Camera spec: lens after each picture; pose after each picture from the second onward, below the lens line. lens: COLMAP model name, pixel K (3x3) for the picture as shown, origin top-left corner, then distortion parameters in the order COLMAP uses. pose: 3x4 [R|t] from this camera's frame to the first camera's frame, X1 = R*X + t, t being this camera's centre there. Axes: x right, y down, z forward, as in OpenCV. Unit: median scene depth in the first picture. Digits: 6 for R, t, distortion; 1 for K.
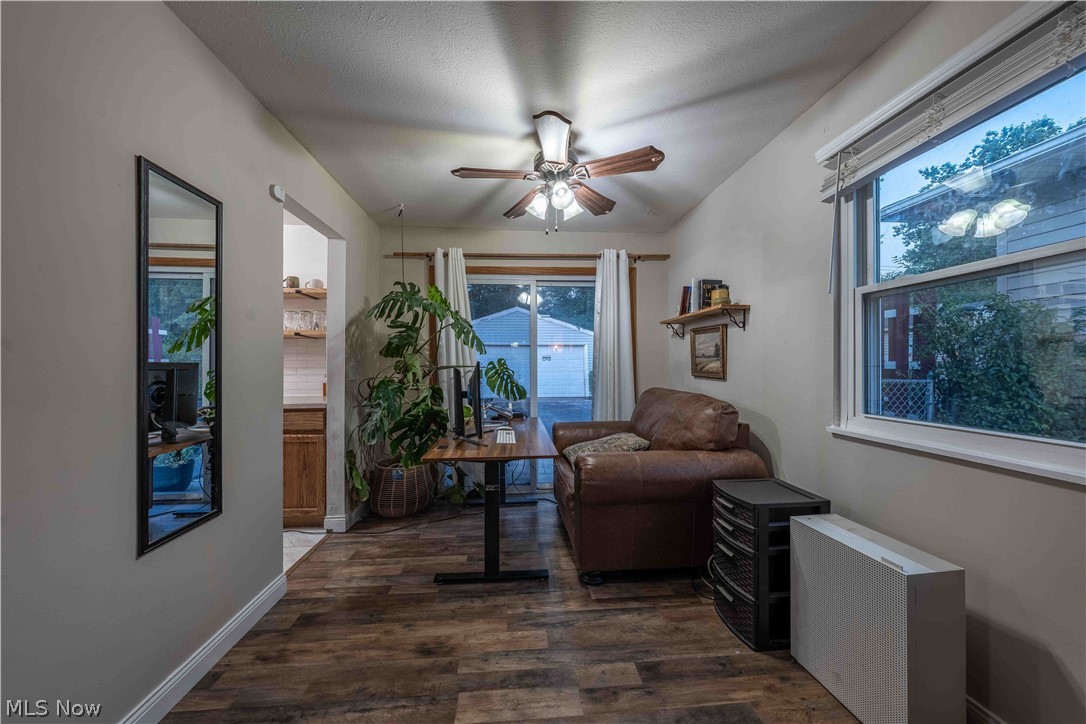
lens RADIAL K [[370.1, 0, 542.0], [0, 370.1, 364.7], [0, 0, 1]] dist [-0.000290, -0.000034]
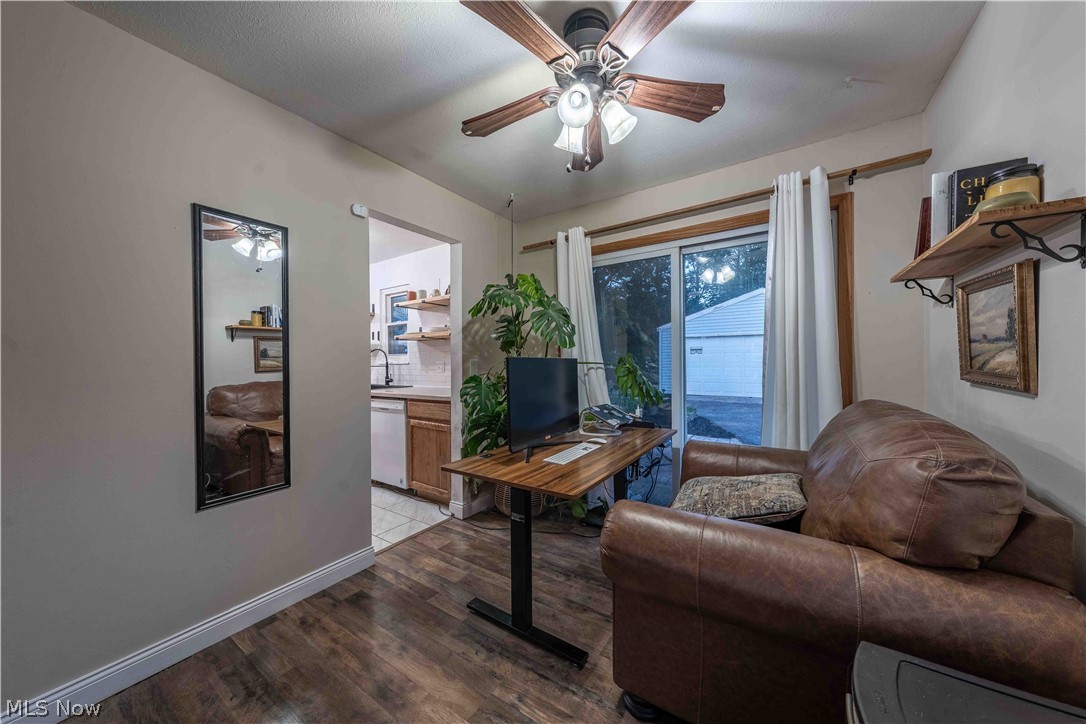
lens RADIAL K [[365.8, 0, 548.0], [0, 365.8, 363.2], [0, 0, 1]] dist [-0.000539, -0.000105]
pose [[0.792243, -0.001724, -0.610203, 0.299499], [0.008181, 0.999936, 0.007796, -0.001061], [0.610151, -0.011168, 0.792206, 0.324864]]
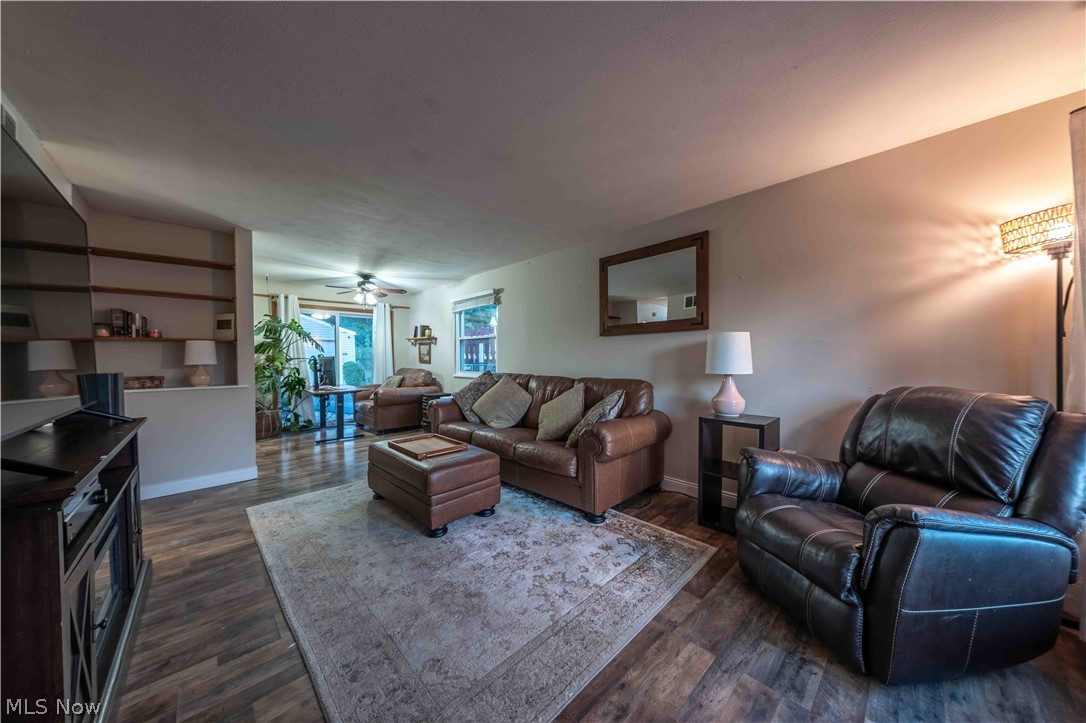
lens RADIAL K [[356.1, 0, 540.6], [0, 356.1, 364.6], [0, 0, 1]] dist [0.002058, -0.000006]
pose [[0.780635, -0.009372, 0.624917, -0.471739], [-0.005361, 0.999750, 0.021691, -0.011435], [-0.624964, -0.020283, 0.780390, -1.445956]]
